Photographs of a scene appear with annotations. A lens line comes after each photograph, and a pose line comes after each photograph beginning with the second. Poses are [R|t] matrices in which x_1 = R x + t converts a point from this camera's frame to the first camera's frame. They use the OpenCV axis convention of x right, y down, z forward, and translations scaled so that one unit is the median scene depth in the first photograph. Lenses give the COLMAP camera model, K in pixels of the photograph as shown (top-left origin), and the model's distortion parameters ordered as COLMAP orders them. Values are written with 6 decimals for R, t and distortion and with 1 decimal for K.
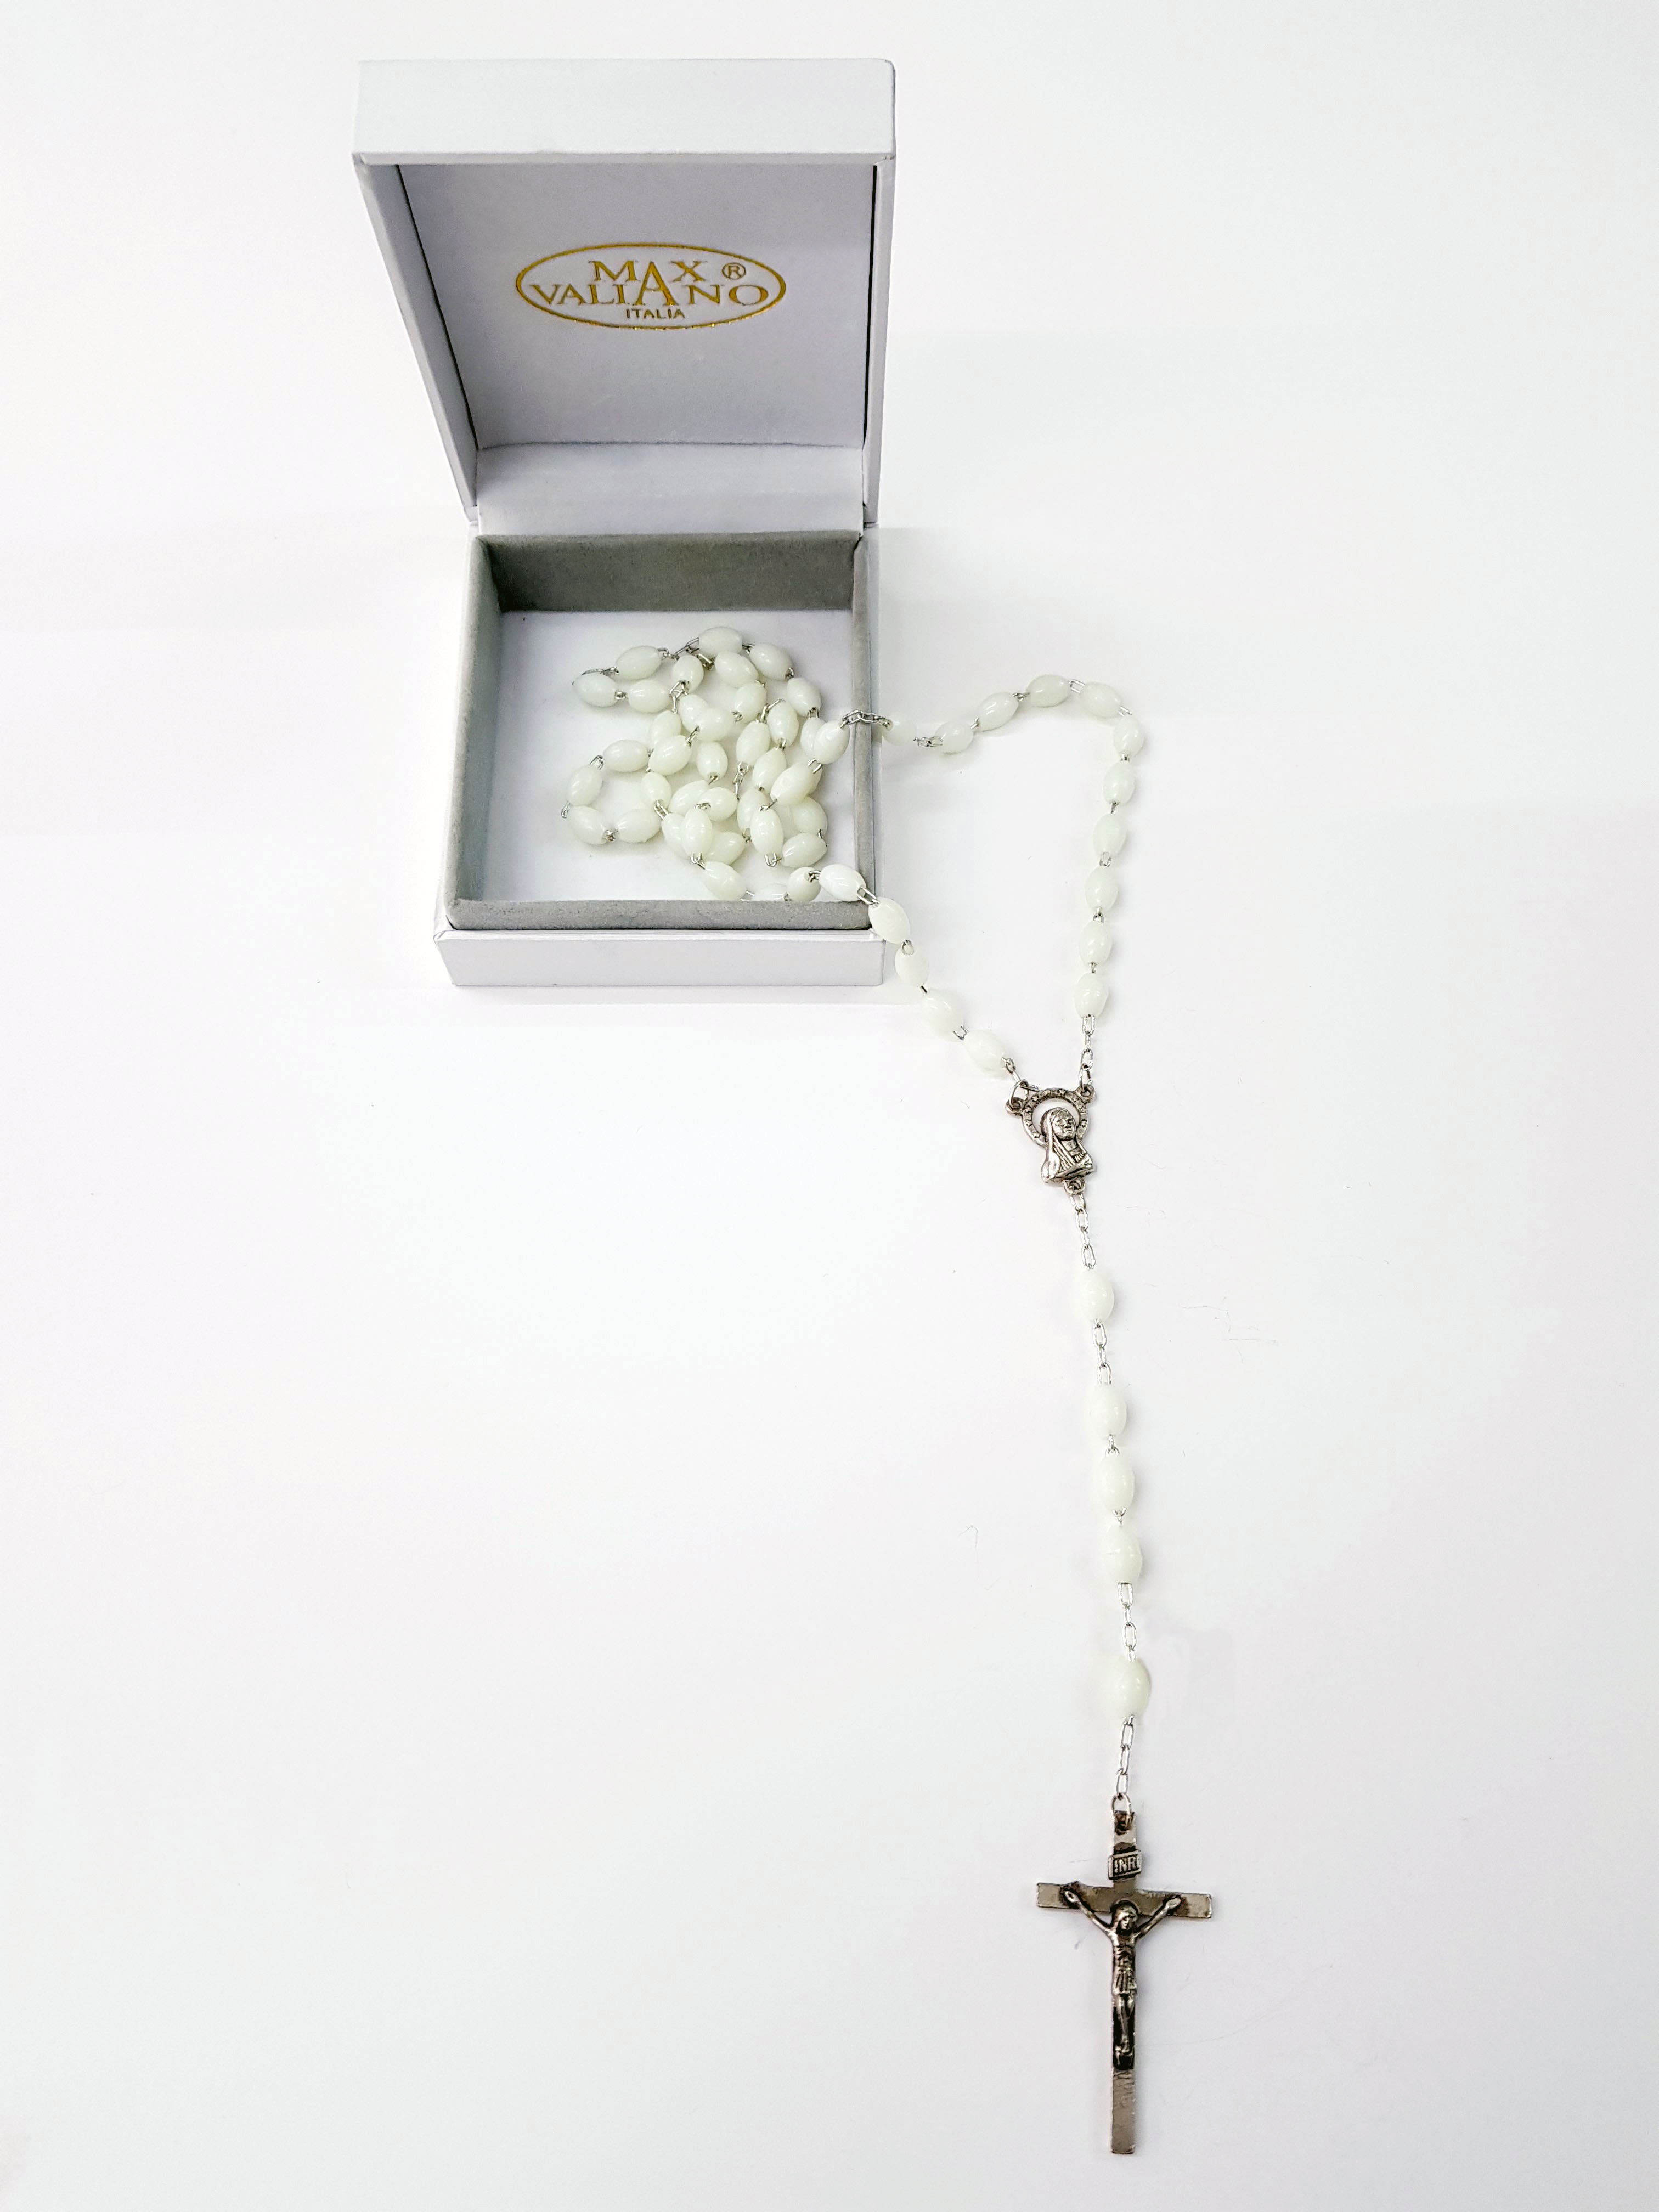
lens RADIAL K [[1749.5, 0, 842.4], [0, 1749.5, 1107.4], [0, 0, 1]] dist [0.080082, -0.197488]
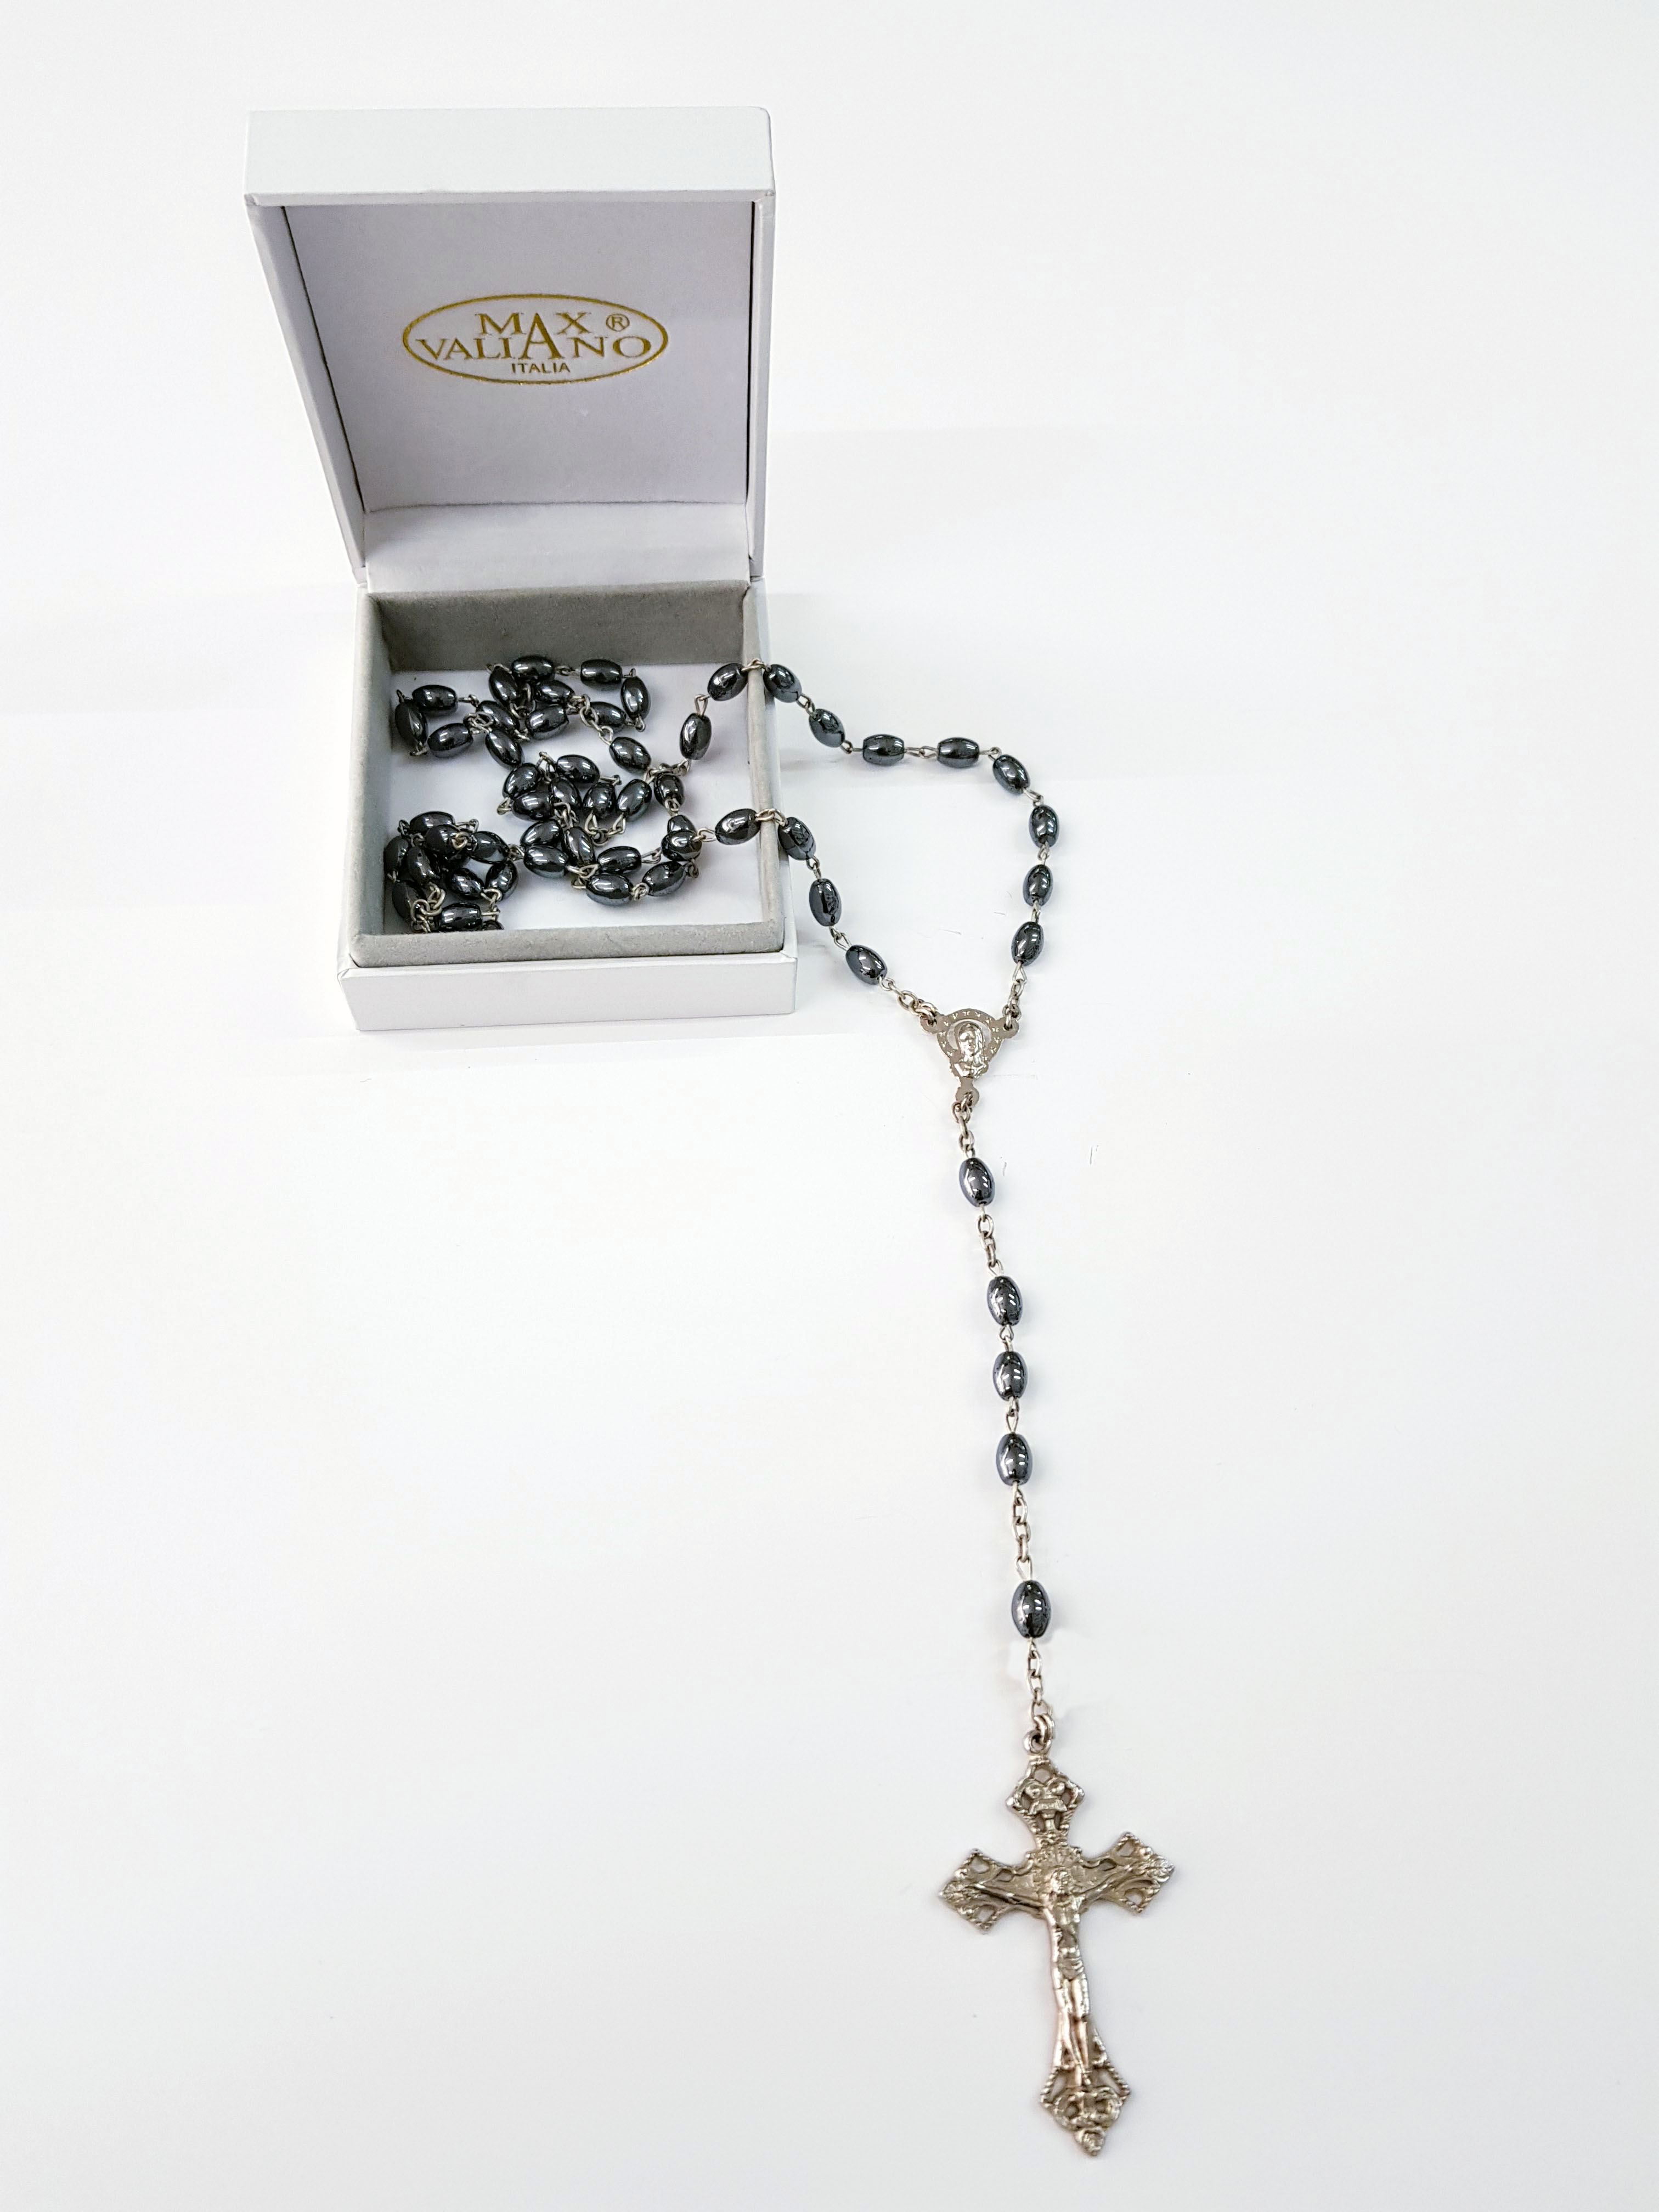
lens RADIAL K [[1749.5, 0, 842.4], [0, 1749.5, 1107.4], [0, 0, 1]] dist [0.080082, -0.197488]
pose [[0.996173, -0.047200, 0.073561, -0.027230], [0.053977, 0.994198, -0.093038, 0.082961], [-0.068742, 0.096653, 0.992941, 0.010697]]
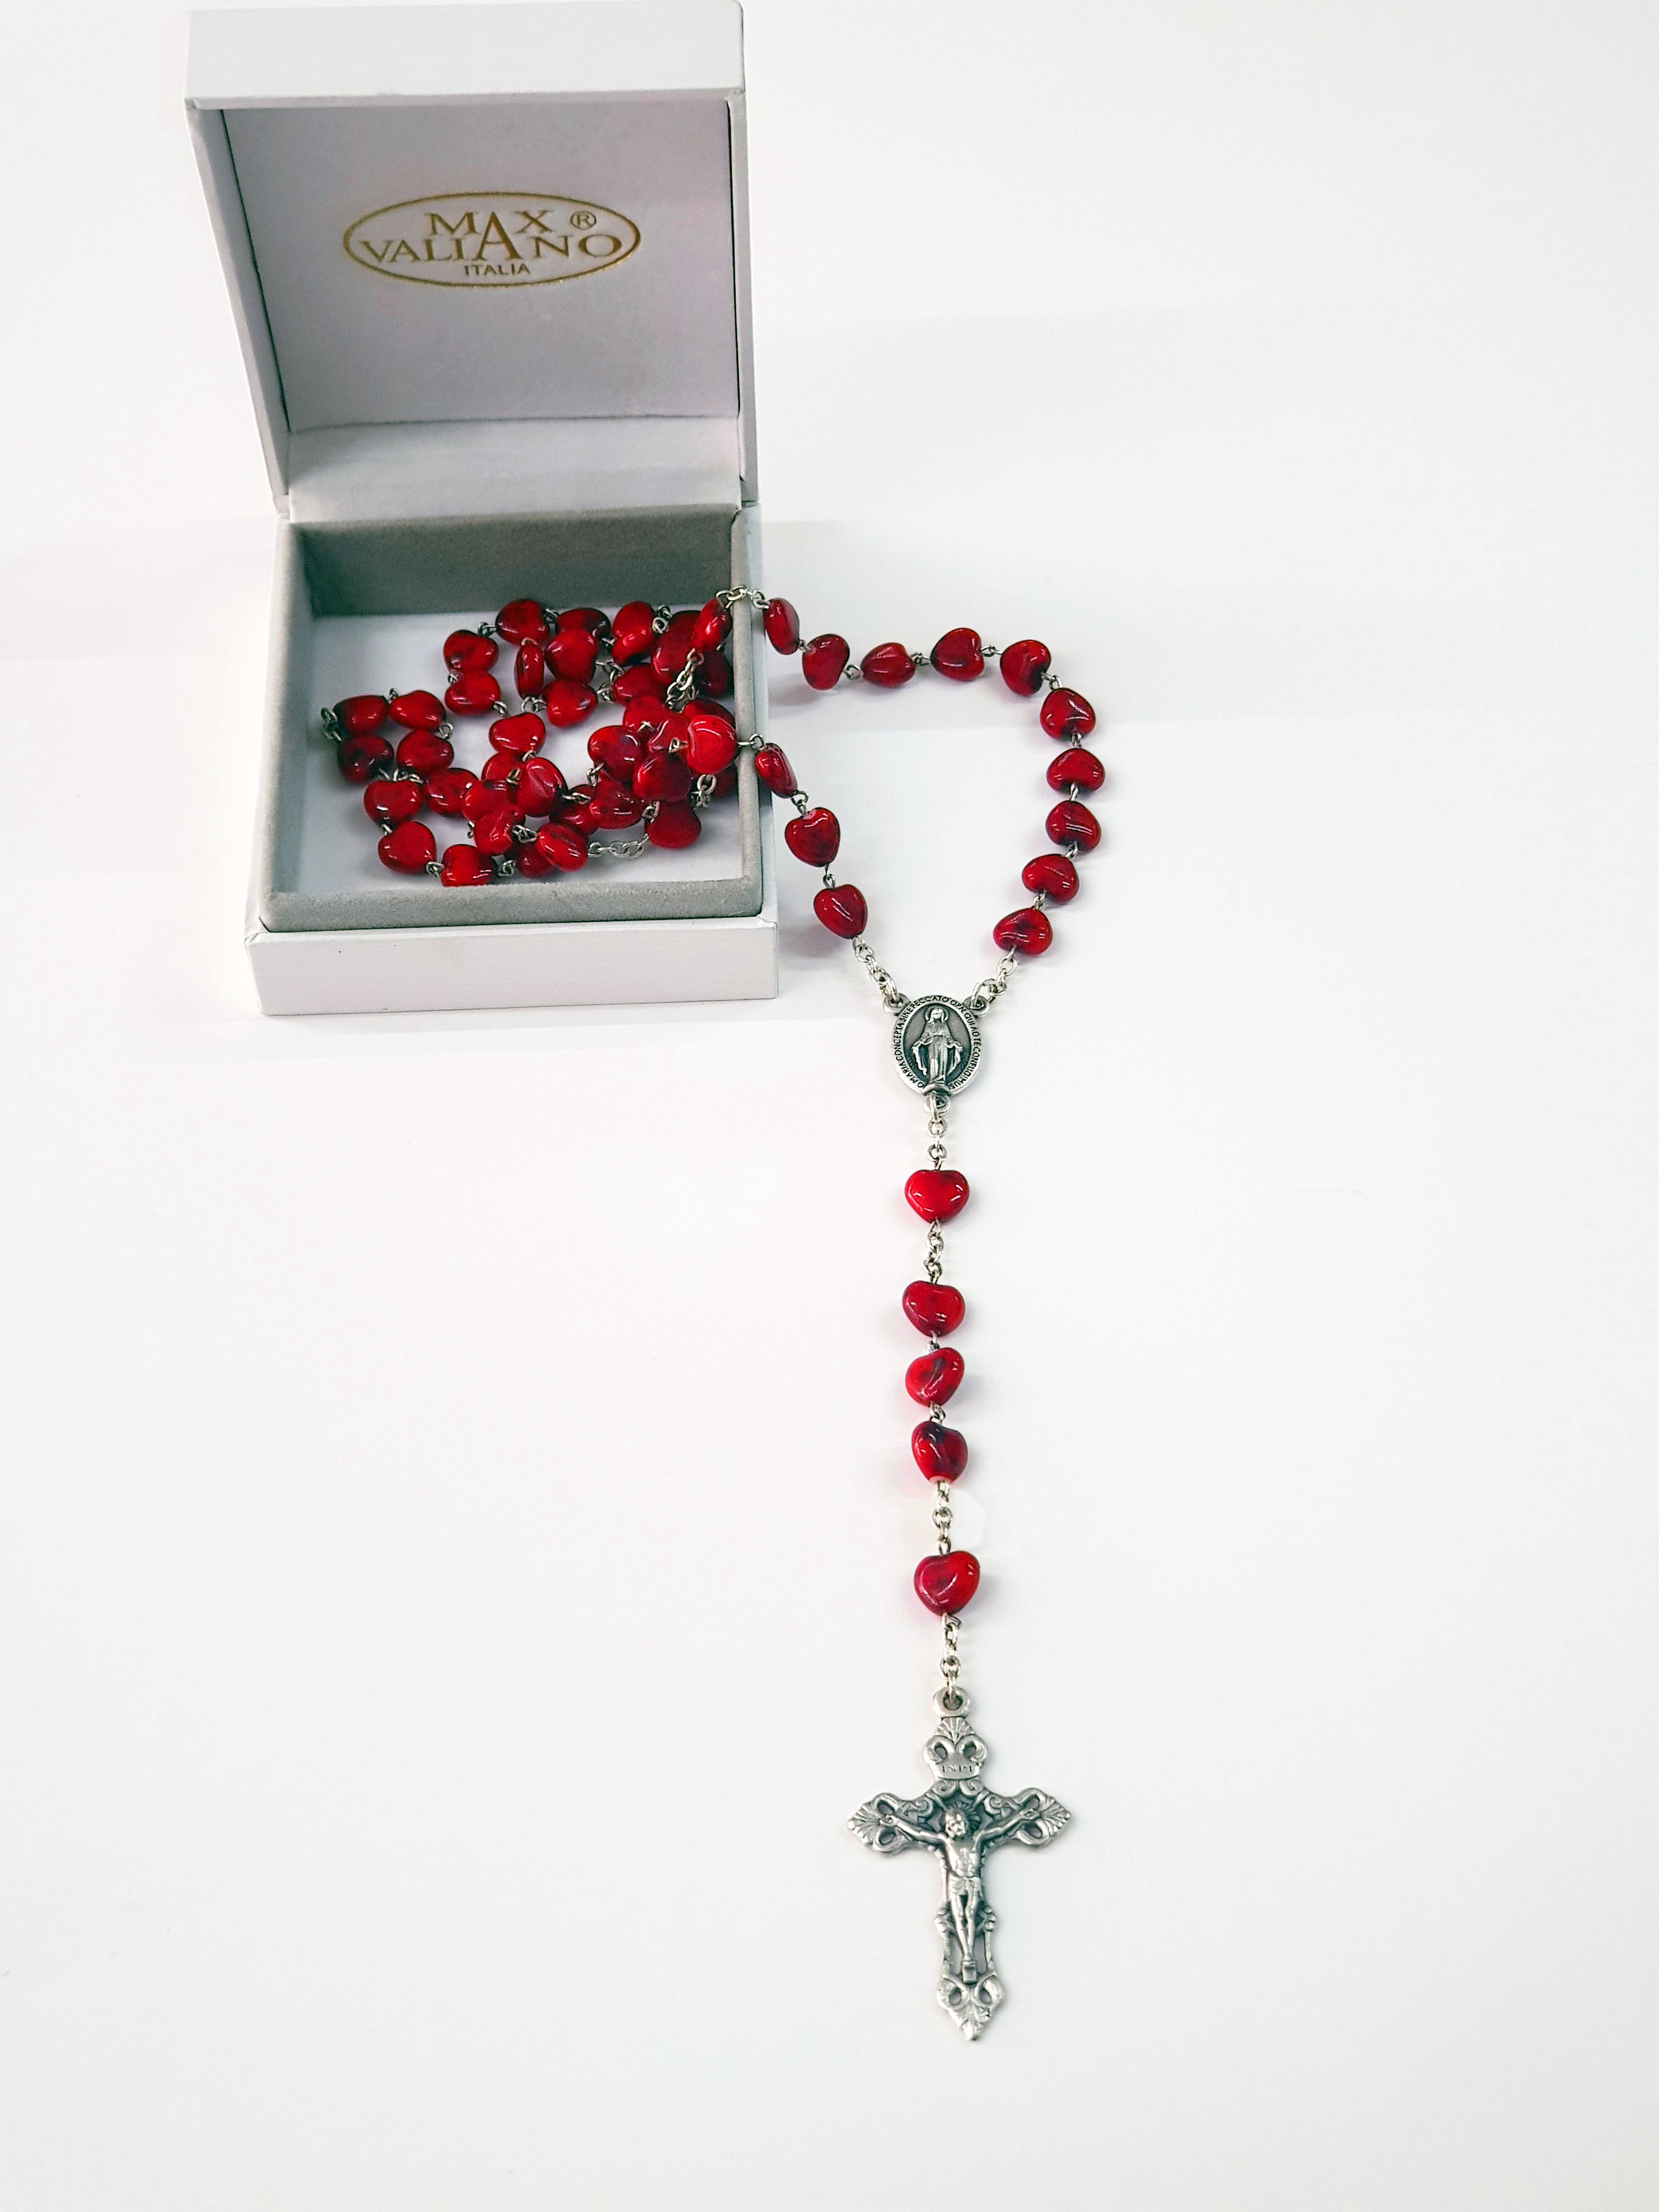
lens RADIAL K [[3284.3, 0, 902.2], [0, 3284.3, 1103.9], [0, 0, 1]] dist [-0.027808, 0.032394]
pose [[0.998926, -0.036965, 0.027949, 0.038276], [0.042417, 0.972227, -0.230164, 0.360829], [-0.018665, 0.231102, 0.972750, -0.537939]]
